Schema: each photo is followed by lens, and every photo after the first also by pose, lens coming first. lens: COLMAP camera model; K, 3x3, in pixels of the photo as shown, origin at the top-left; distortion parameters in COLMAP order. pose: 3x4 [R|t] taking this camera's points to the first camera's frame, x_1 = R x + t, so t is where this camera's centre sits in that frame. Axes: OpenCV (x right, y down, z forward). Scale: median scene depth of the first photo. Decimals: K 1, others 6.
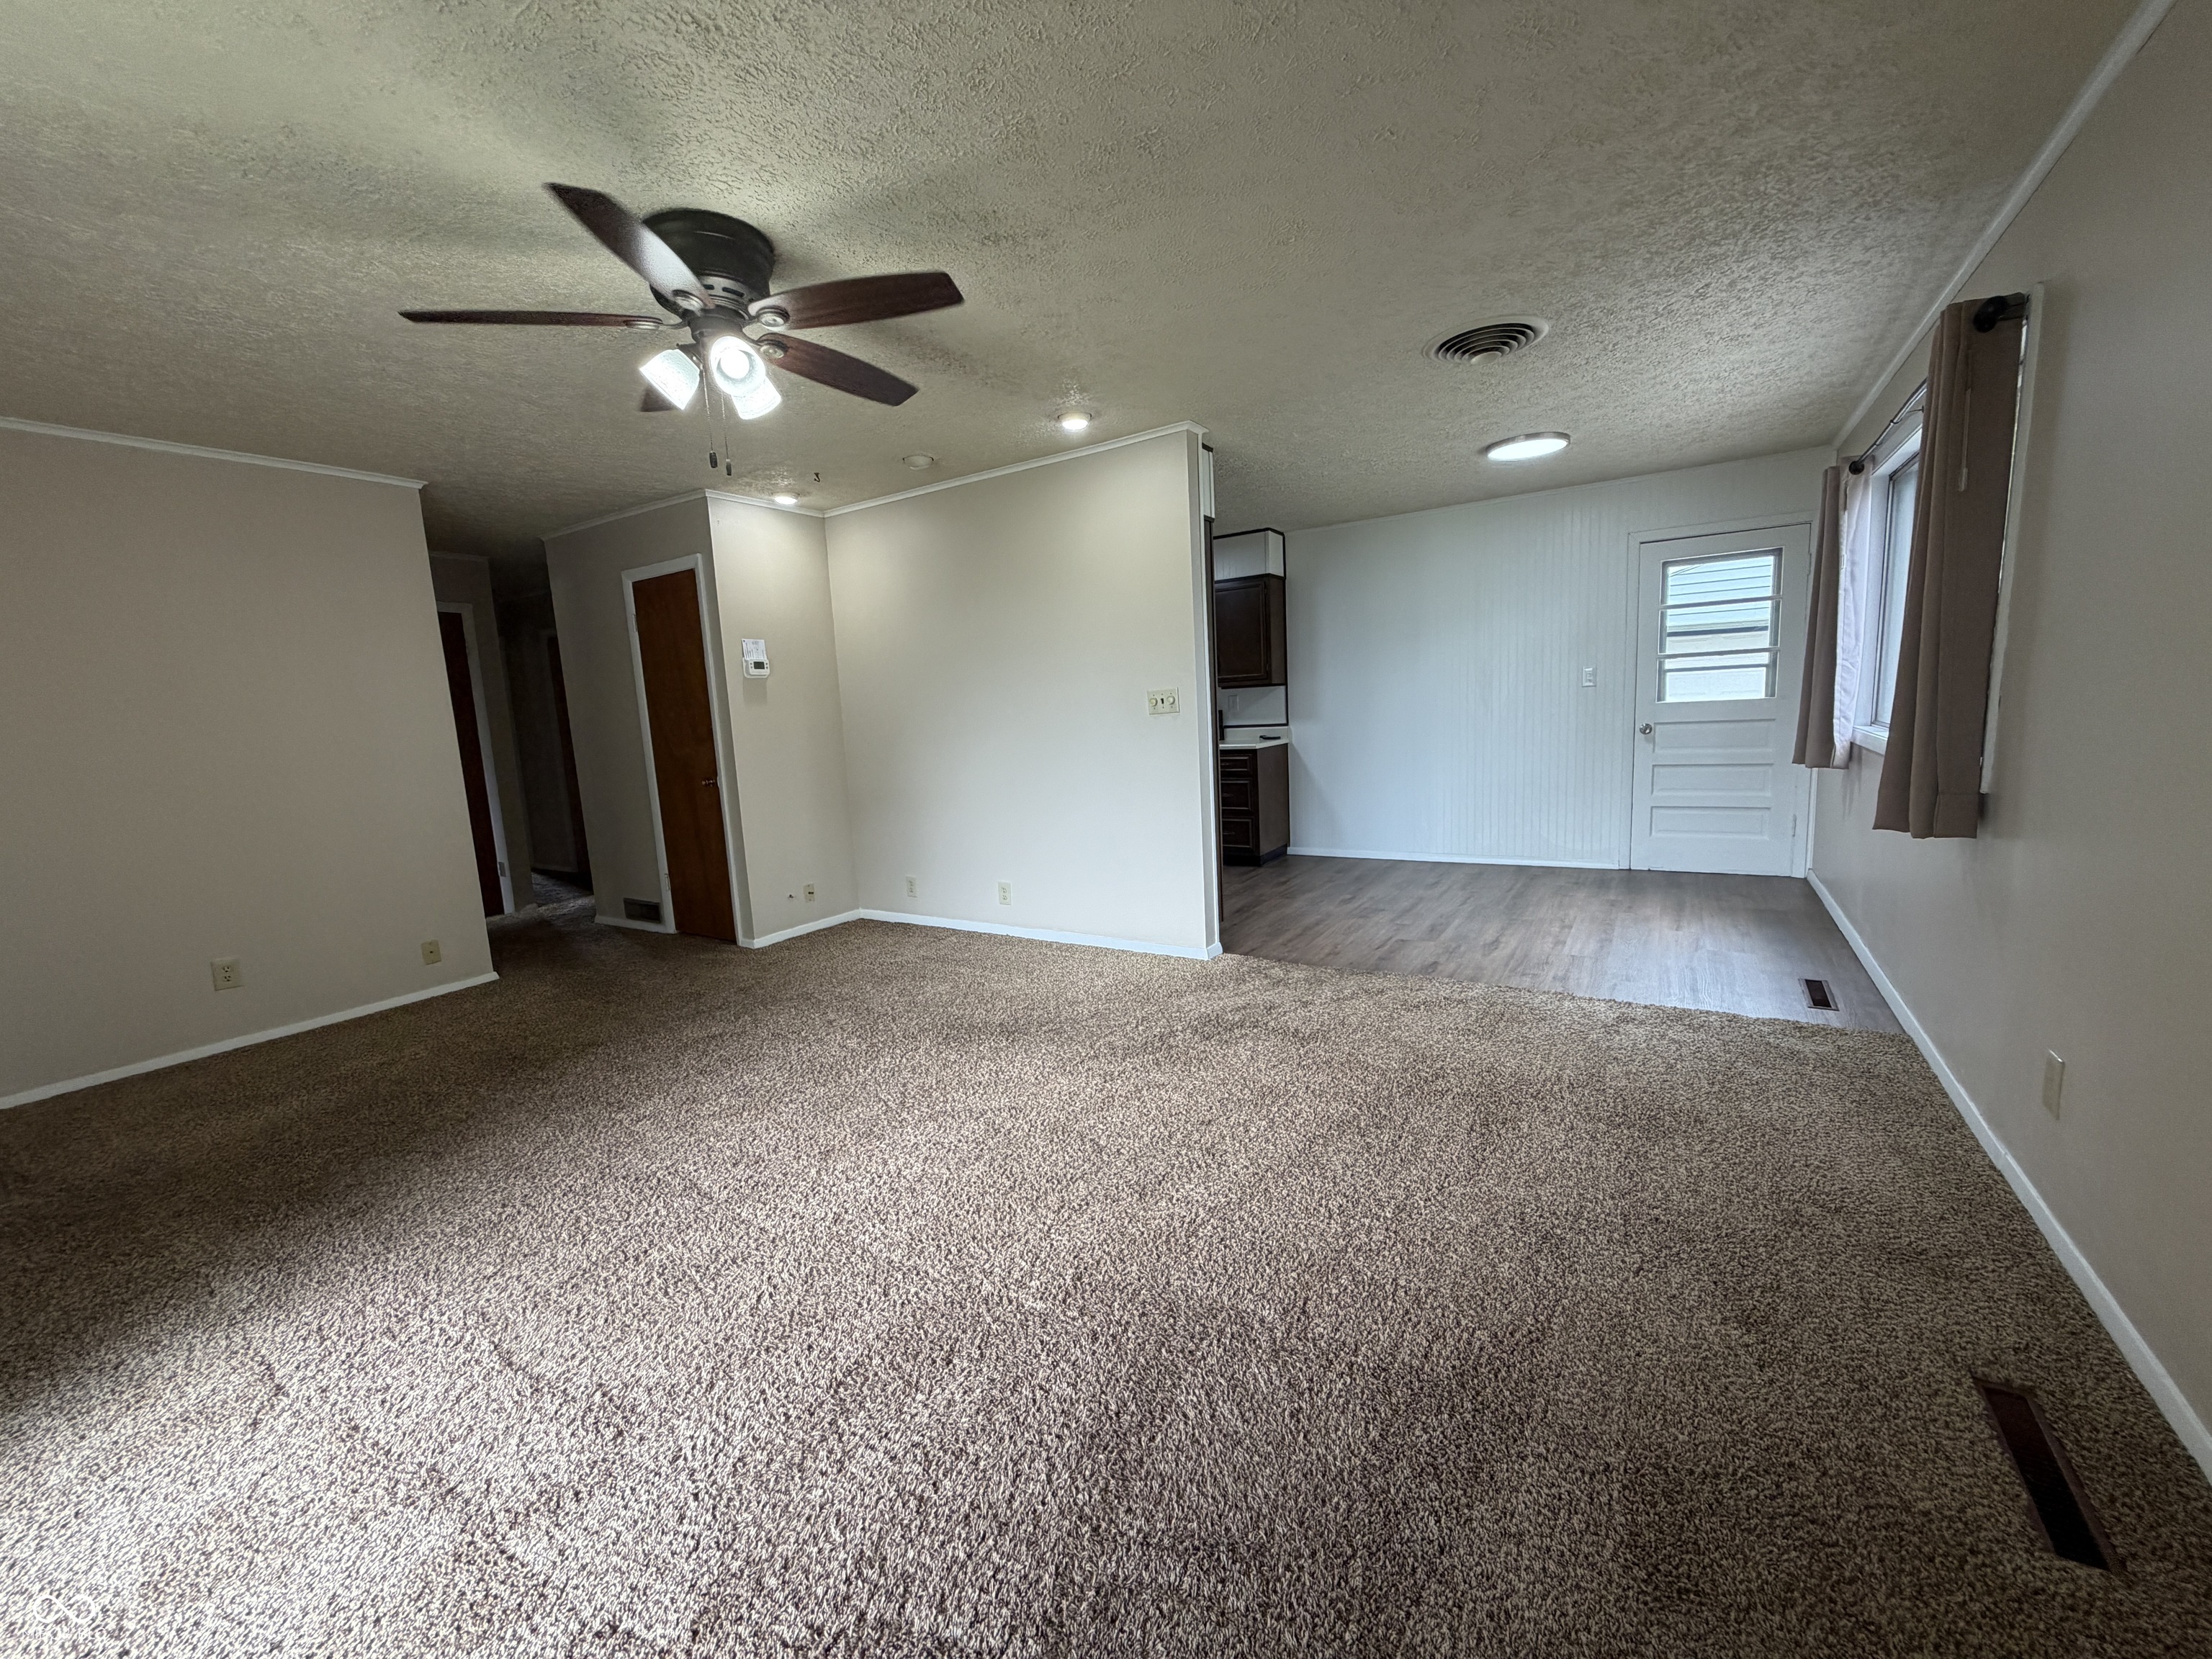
lens RADIAL K [[880.5, 0, 1096.1], [0, 880.5, 830.9], [0, 0, 1]] dist [0.000818, 0.000035]
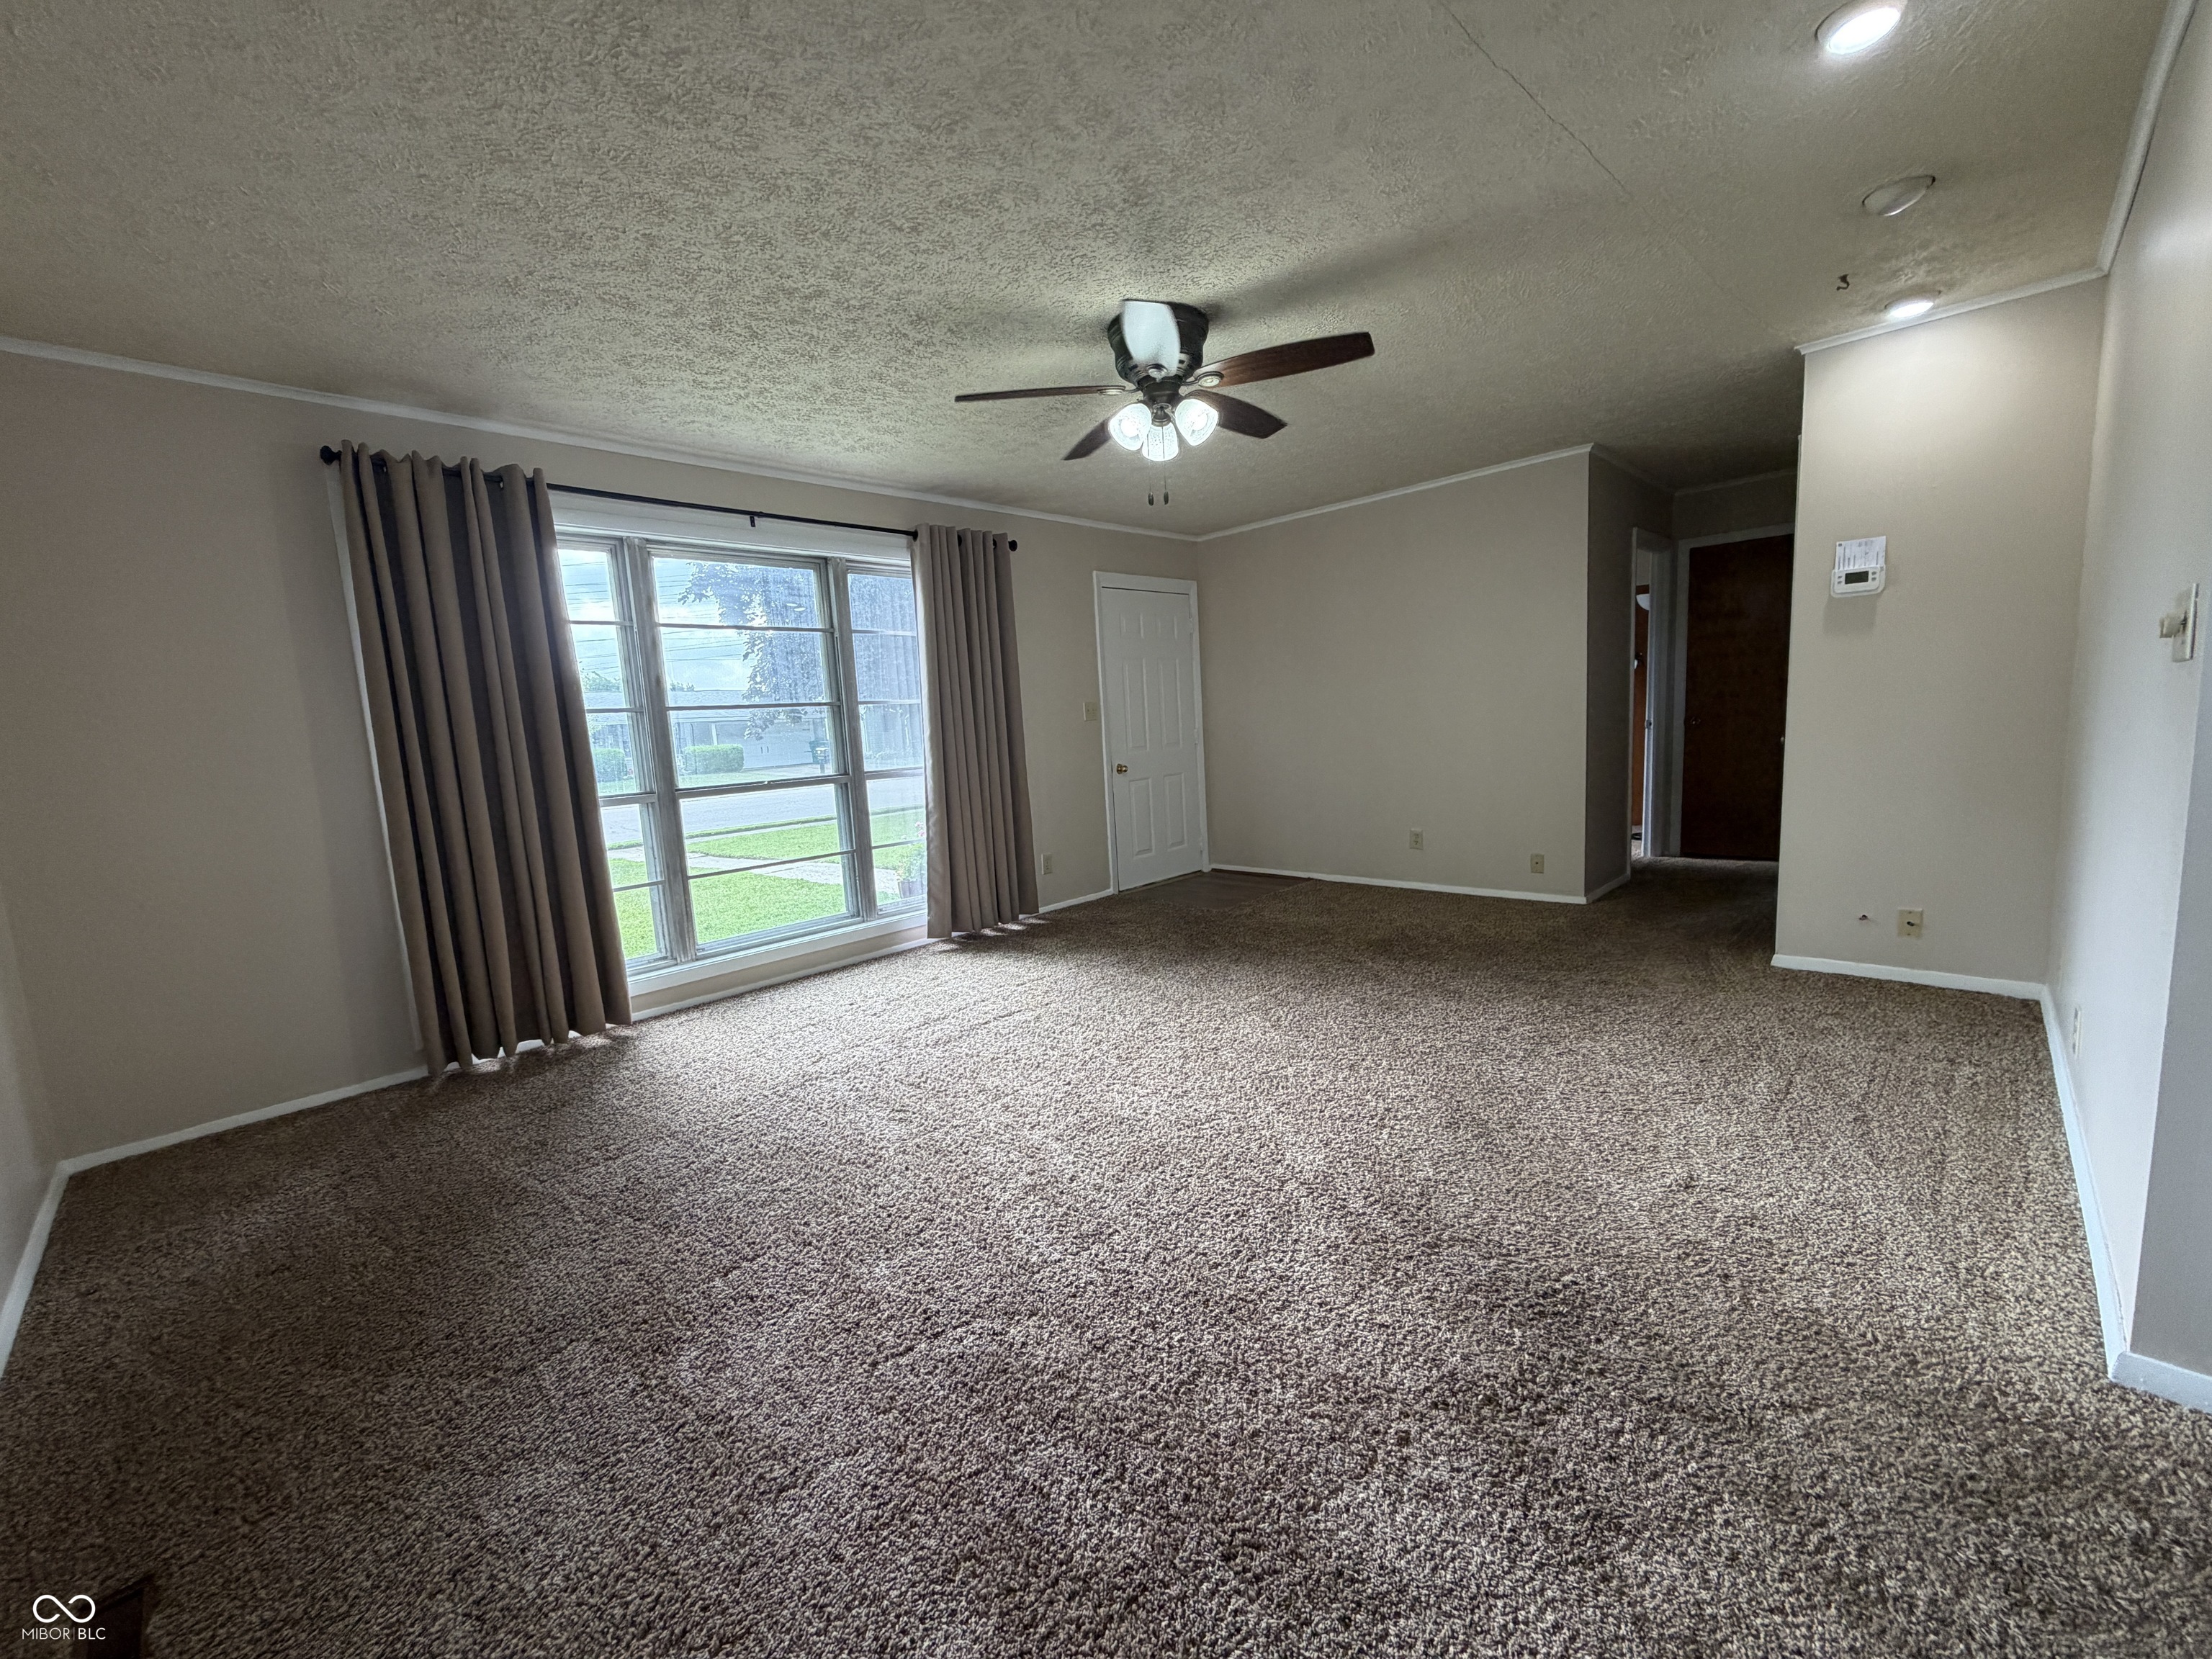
lens RADIAL K [[880.5, 0, 1100.8], [0, 880.5, 829.0], [0, 0, 1]] dist [0.000818, 0.000035]
pose [[-0.194804, 0.185234, -0.963192, 0.542795], [-0.072925, 0.976552, 0.202552, -0.115551], [0.978127, 0.109699, -0.176728, 0.705929]]
